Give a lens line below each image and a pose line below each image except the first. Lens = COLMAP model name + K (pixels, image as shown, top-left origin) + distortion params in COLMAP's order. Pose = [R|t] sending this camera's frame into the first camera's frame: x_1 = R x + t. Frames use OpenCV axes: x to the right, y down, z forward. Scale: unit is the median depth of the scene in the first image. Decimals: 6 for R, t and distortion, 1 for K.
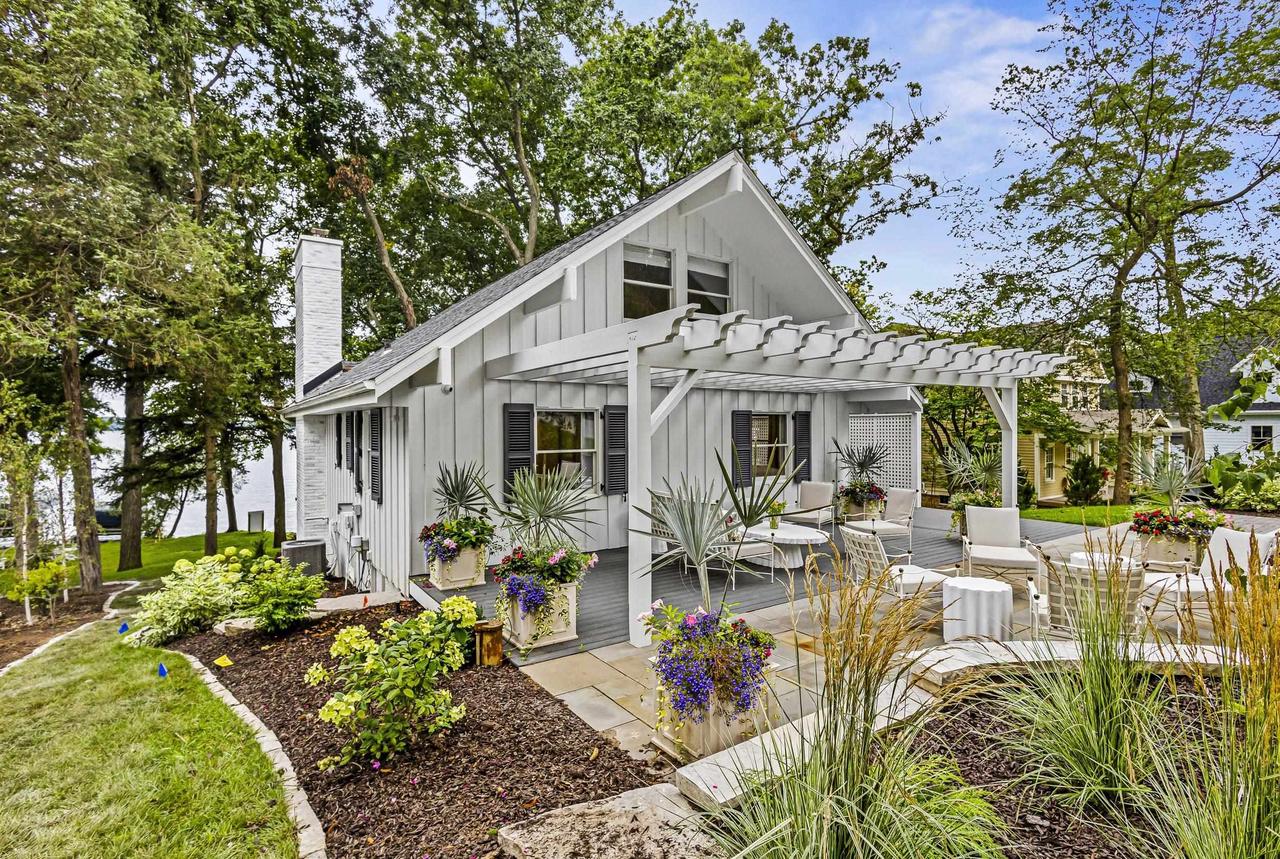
lens RADIAL K [[610.4, 0, 666.5], [0, 610.4, 428.8], [0, 0, 1]] dist [0.019037, 0.000087]
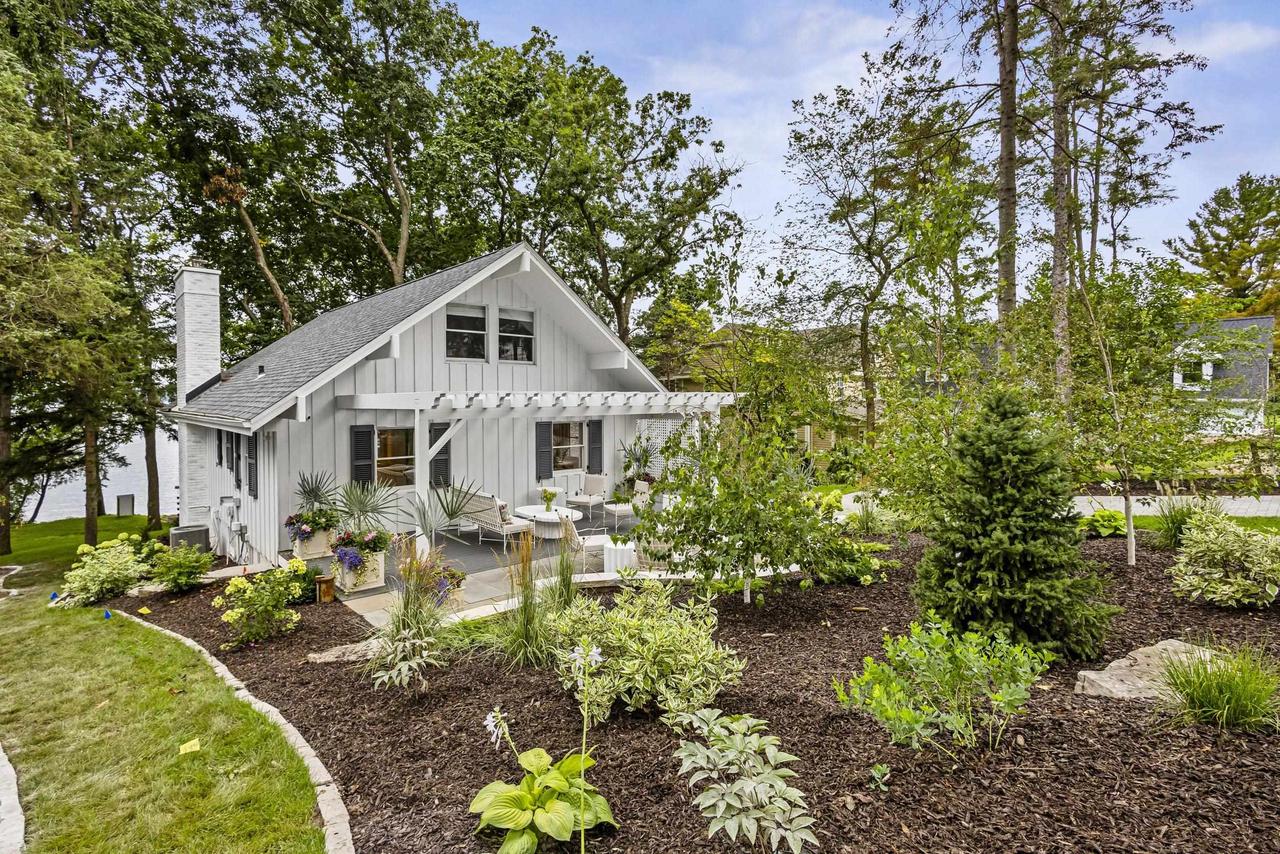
lens RADIAL K [[598.4, 0, 628.1], [0, 598.4, 410.2], [0, 0, 1]] dist [0.019486, -0.000803]
pose [[0.993518, -0.002035, 0.113657, 0.149897], [0.000601, 0.999920, 0.012651, -0.068113], [-0.113674, -0.012500, 0.993439, -0.311136]]
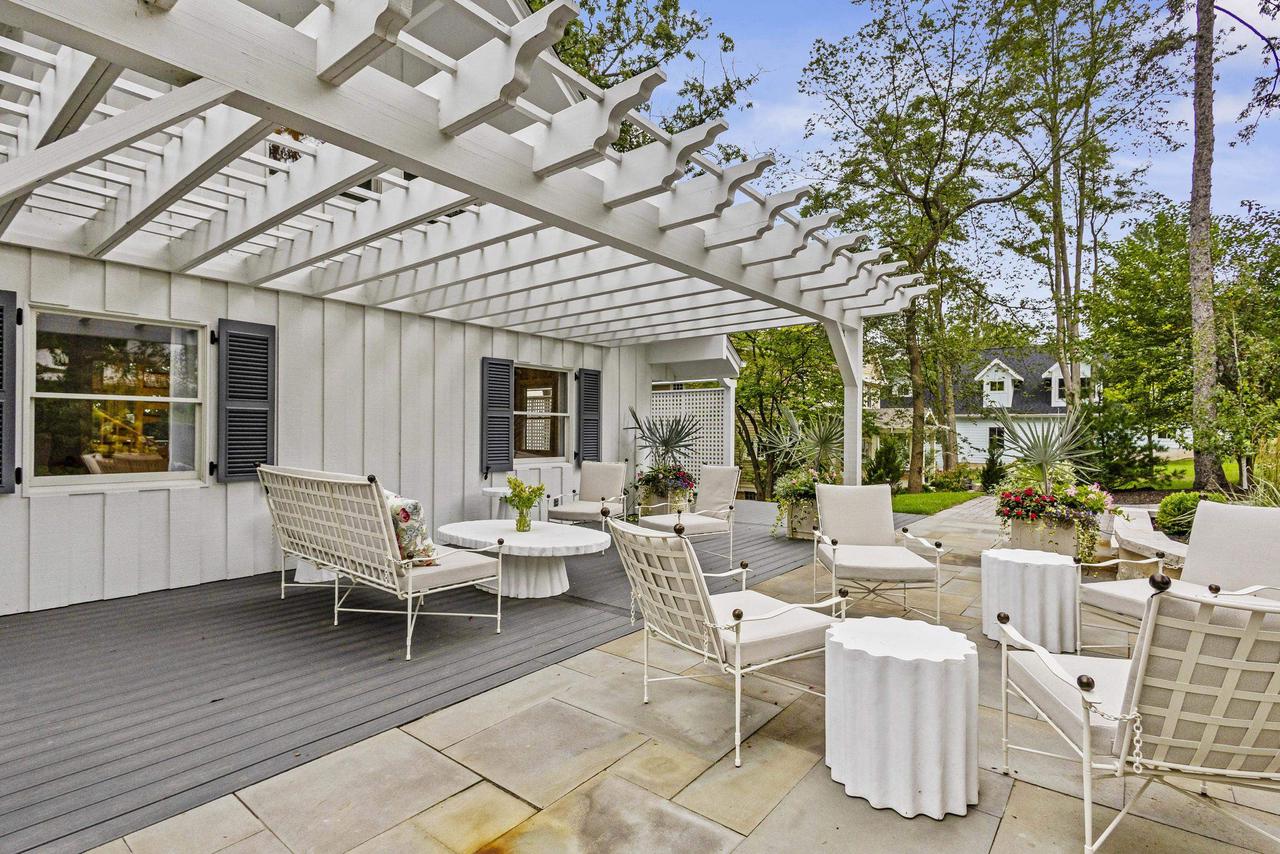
lens RADIAL K [[610.4, 0, 666.5], [0, 610.4, 426.3], [0, 0, 1]] dist [0.019037, 0.000087]
pose [[0.954745, 0.014831, 0.297055, 0.096683], [-0.011277, 0.999843, -0.013674, 0.049646], [-0.297211, 0.009705, 0.954762, 0.283684]]
